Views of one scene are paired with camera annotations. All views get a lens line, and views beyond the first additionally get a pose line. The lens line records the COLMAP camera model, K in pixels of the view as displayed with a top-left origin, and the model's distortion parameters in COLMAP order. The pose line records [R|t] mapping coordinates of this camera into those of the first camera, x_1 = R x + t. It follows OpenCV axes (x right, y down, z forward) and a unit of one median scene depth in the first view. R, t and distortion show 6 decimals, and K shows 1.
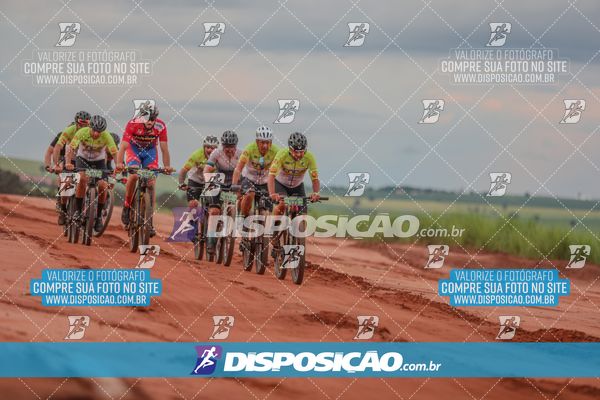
lens RADIAL K [[3167.1, 0, 300.2], [0, 3167.1, 201.0], [0, 0, 1]] dist [0.281586, 0.000000]
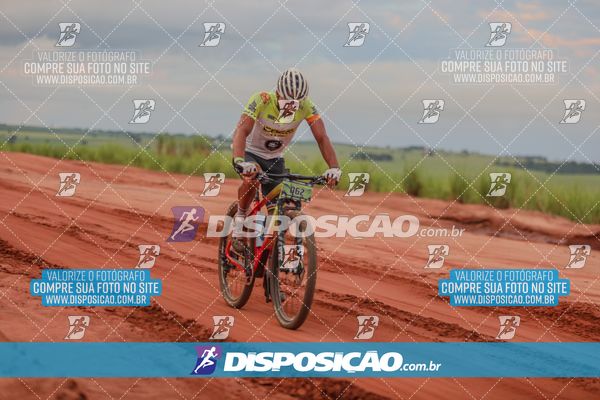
lens RADIAL K [[1863.9, 0, 303.2], [0, 1863.9, 200.3], [0, 0, 1]] dist [0.101540, 0.000000]
pose [[0.999976, -0.000062, -0.006902, 0.004995], [0.000046, 0.999998, -0.002232, 0.001089], [0.006902, 0.002231, 0.999974, 0.411330]]
